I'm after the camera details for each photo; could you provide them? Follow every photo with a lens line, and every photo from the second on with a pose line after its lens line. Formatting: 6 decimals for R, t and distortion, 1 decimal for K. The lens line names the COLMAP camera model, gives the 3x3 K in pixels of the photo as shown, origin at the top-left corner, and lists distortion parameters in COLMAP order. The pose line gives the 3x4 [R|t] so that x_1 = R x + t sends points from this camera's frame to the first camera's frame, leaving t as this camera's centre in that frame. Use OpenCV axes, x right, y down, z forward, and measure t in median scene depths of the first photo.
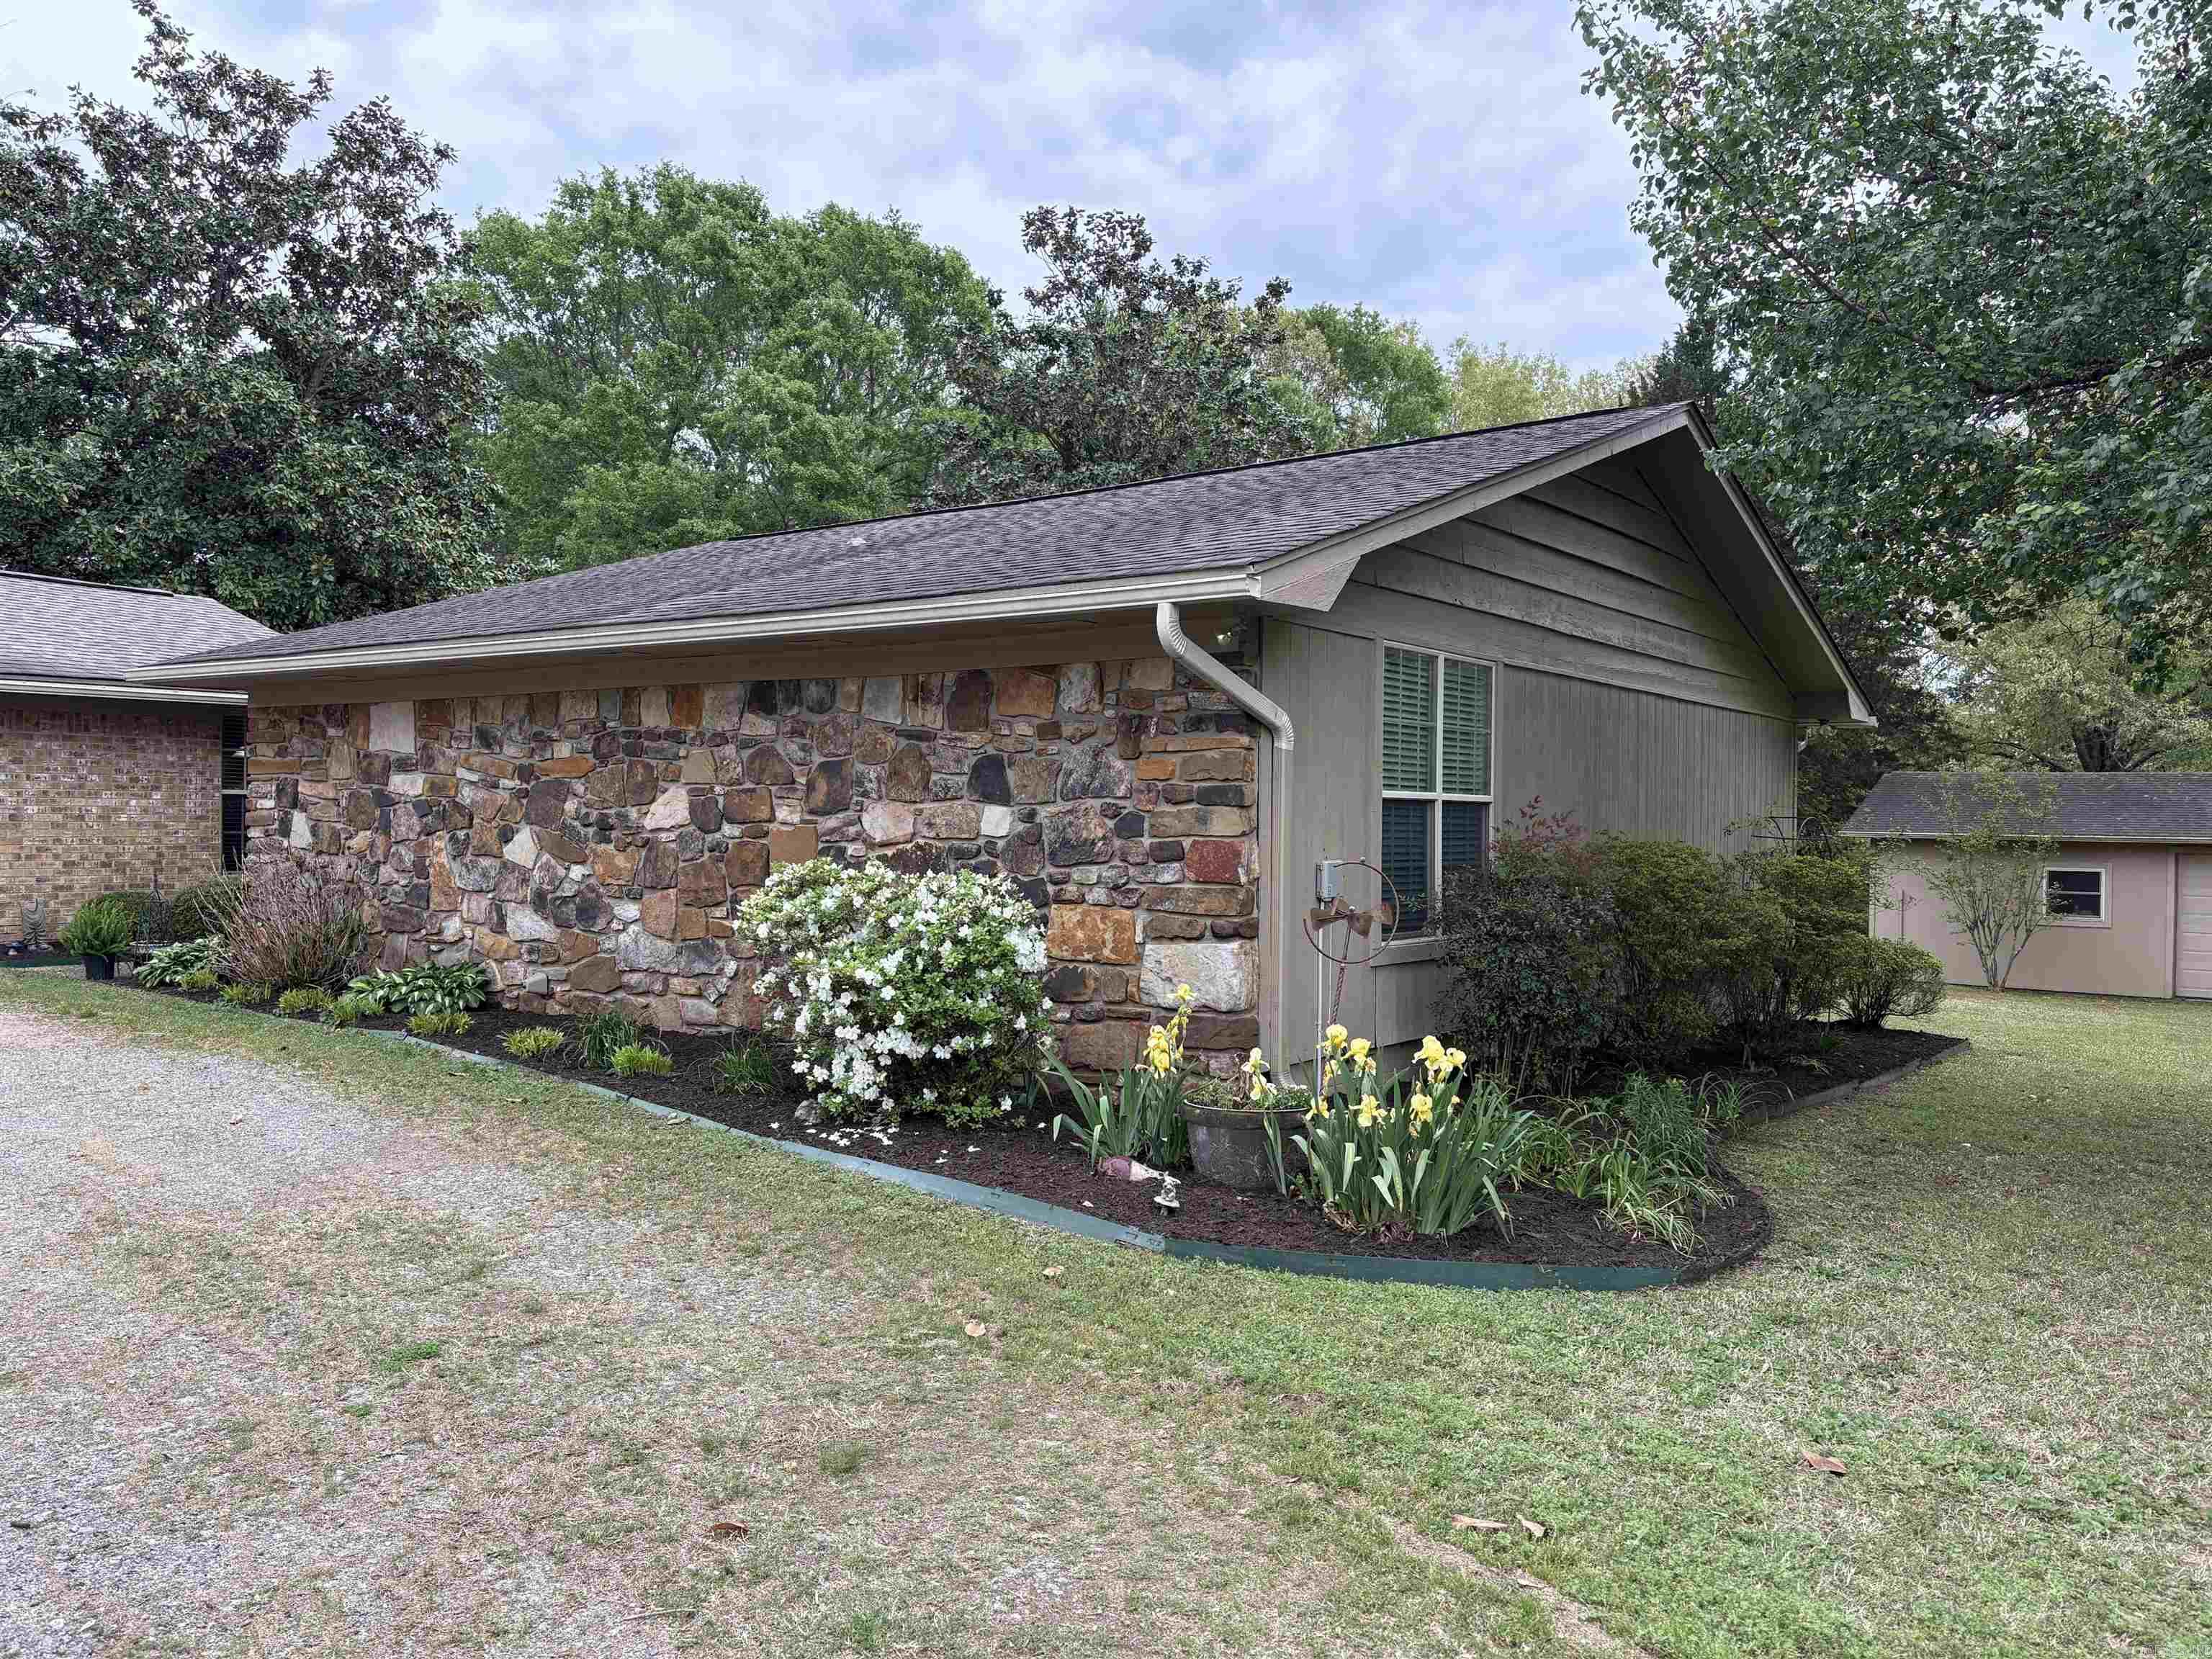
lens RADIAL K [[1674.9, 0, 1108.5], [0, 1674.9, 826.4], [0, 0, 1]] dist [0.053842, -0.073781]
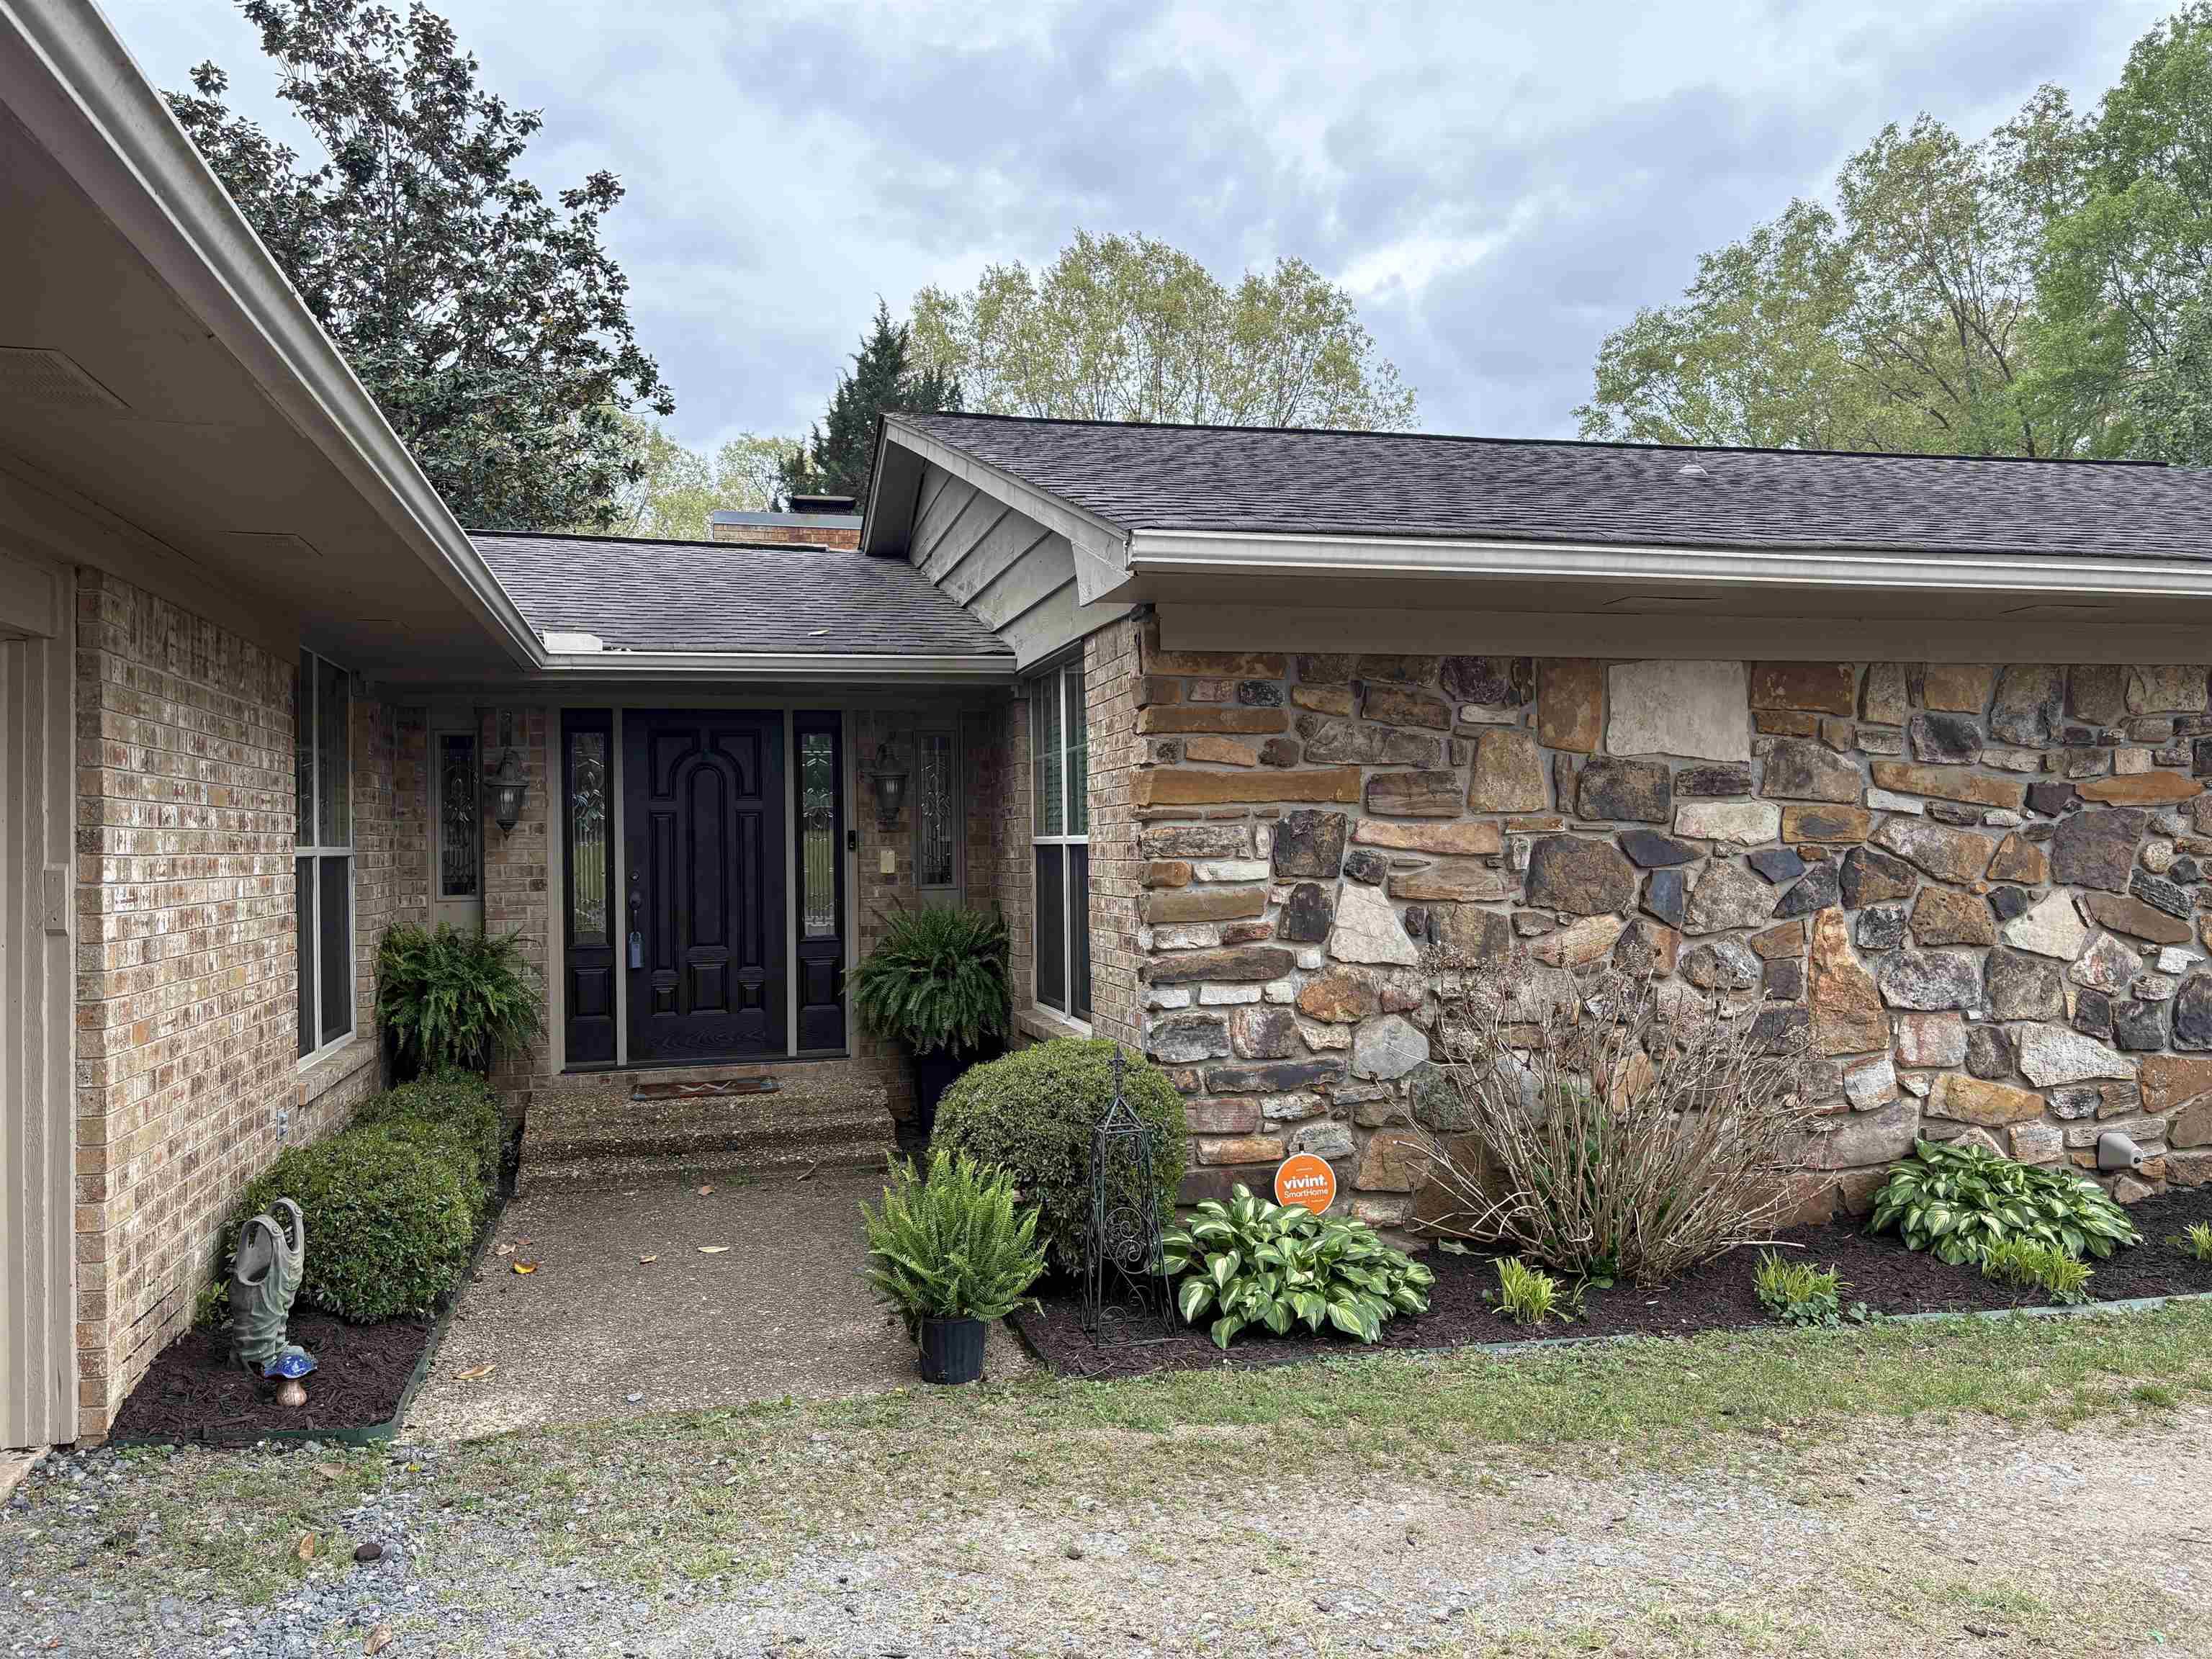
lens RADIAL K [[1674.9, 0, 1110.3], [0, 1674.9, 816.3], [0, 0, 1]] dist [0.053842, -0.073781]
pose [[0.622820, -0.009380, 0.782309, -0.965449], [0.026616, 0.999603, -0.009205, -0.027419], [-0.781913, 0.026555, 0.622822, 0.848184]]
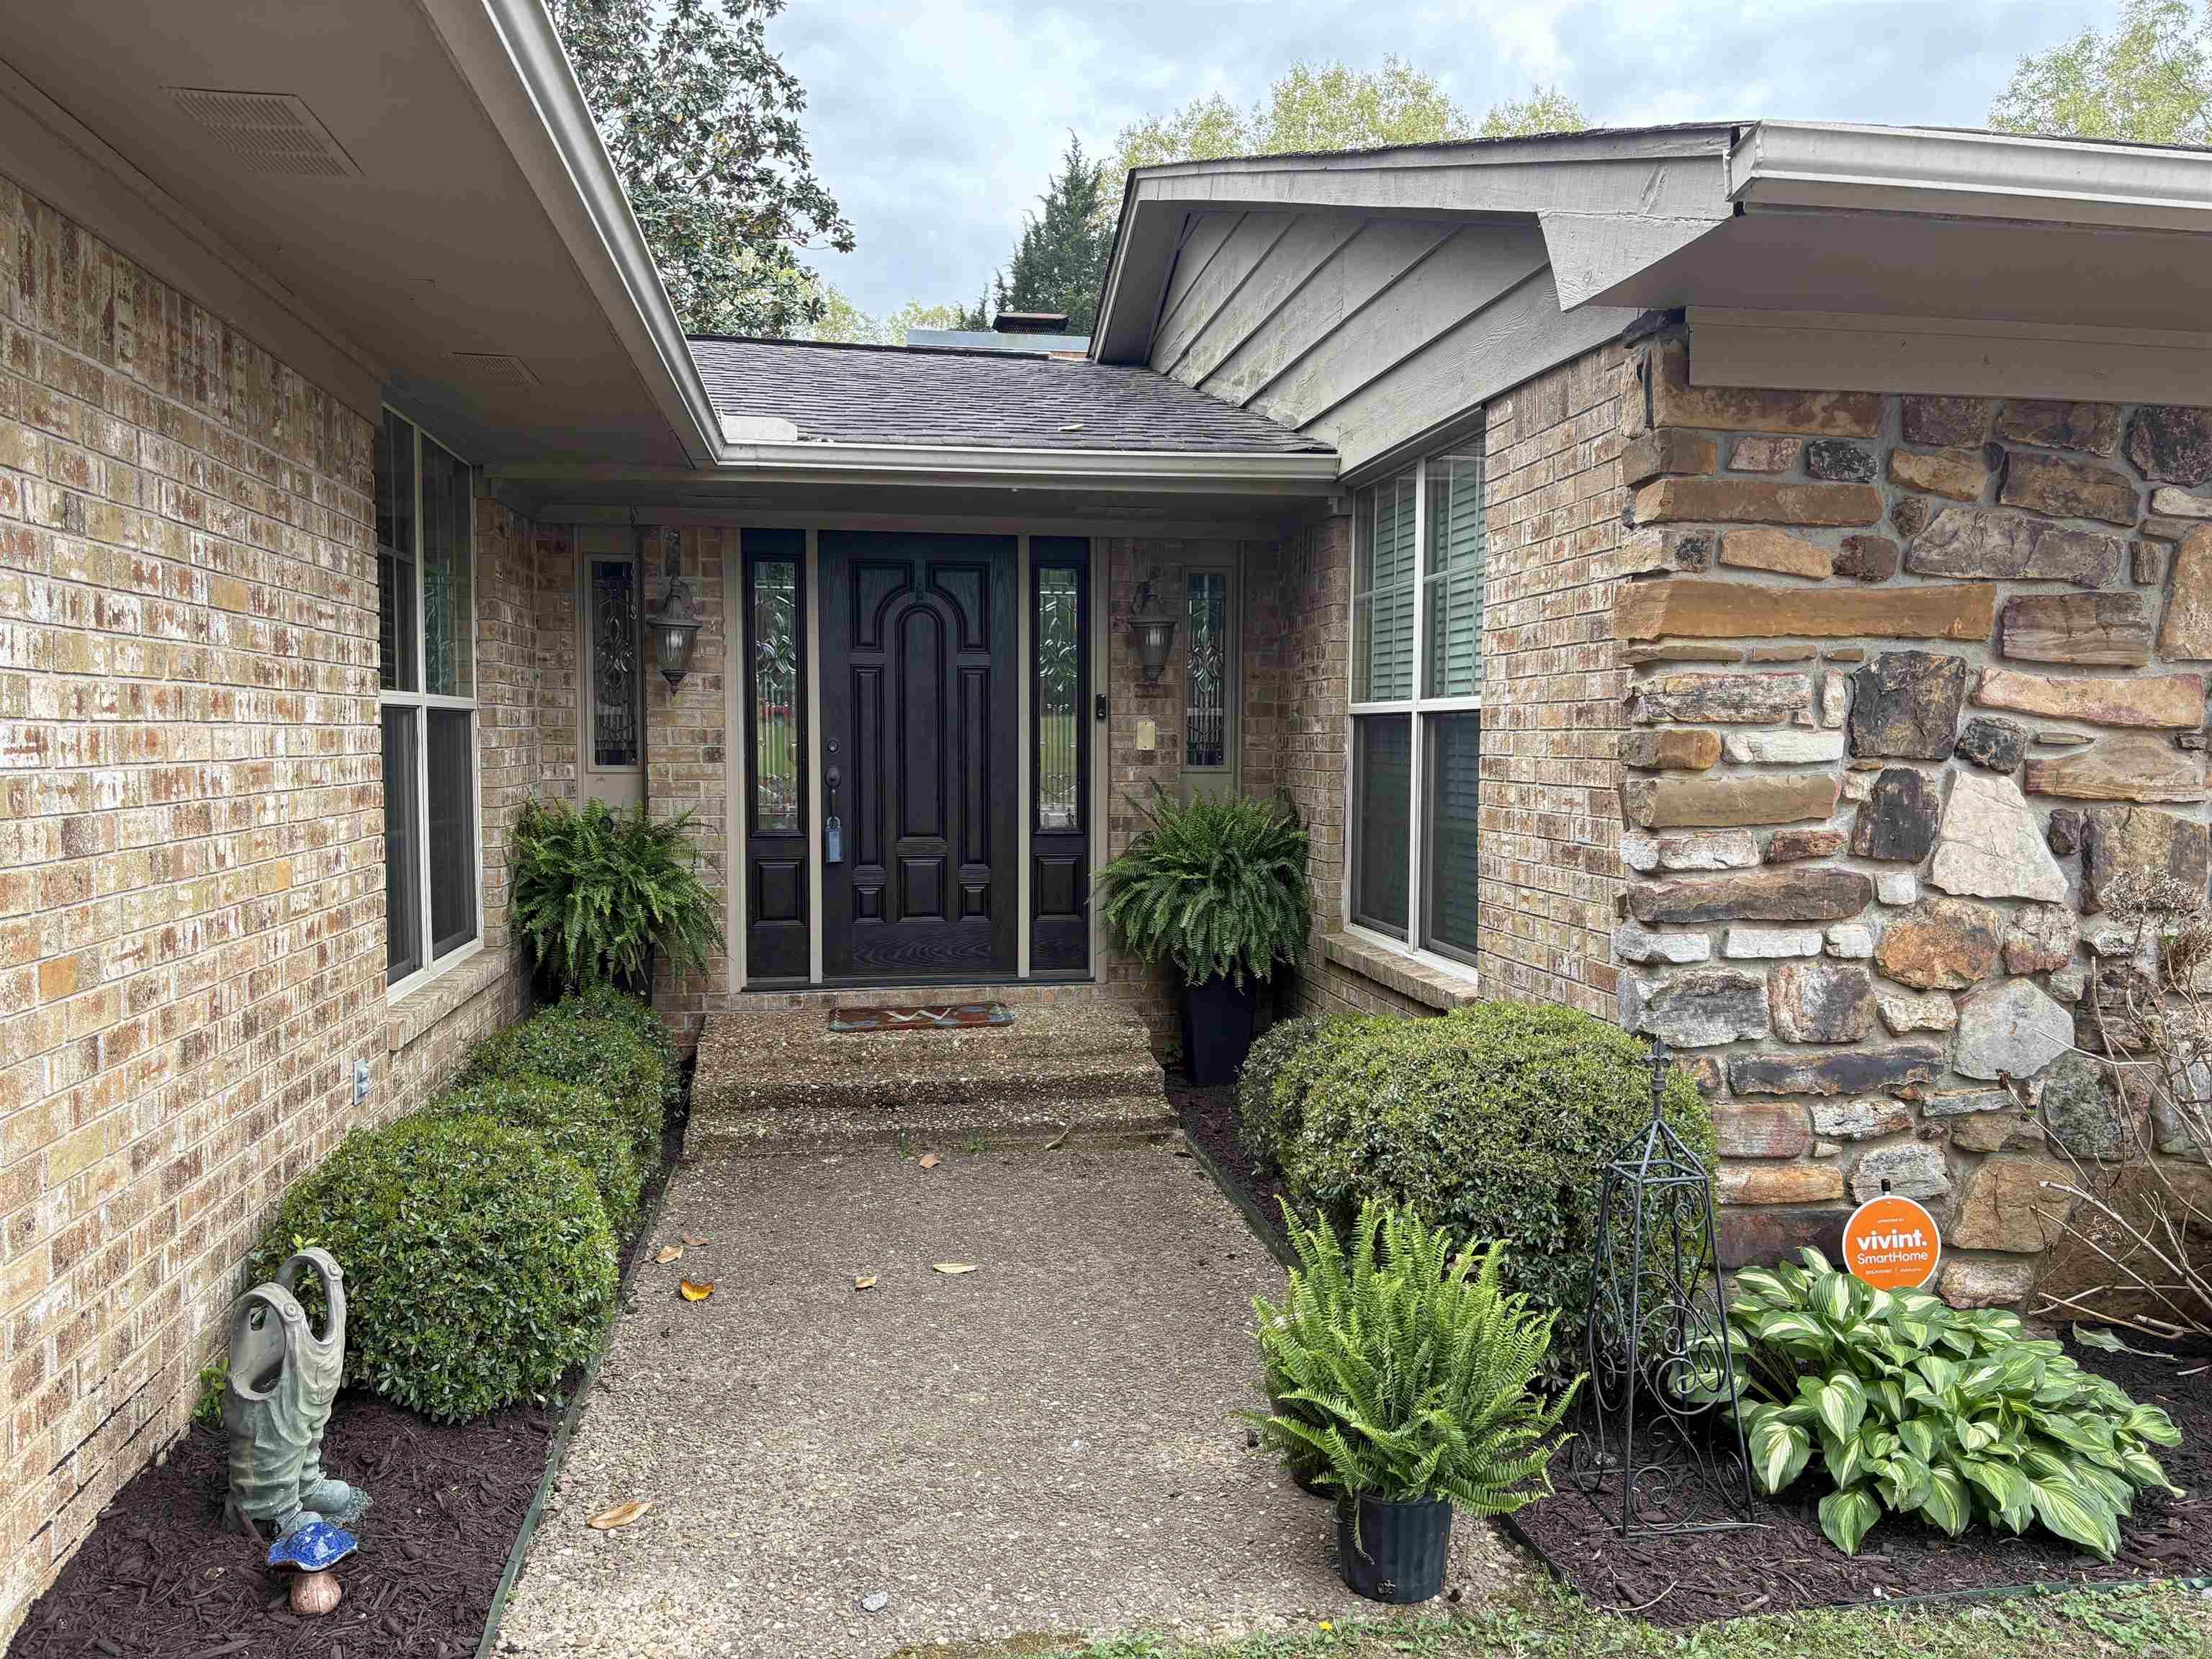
lens RADIAL K [[1674.9, 0, 1096.6], [0, 1674.9, 825.9], [0, 0, 1]] dist [0.053842, -0.073781]
pose [[0.699233, -0.049507, 0.713178, -0.869967], [0.009390, 0.998149, 0.060082, -0.020223], [-0.714832, -0.035314, 0.698404, 0.999148]]
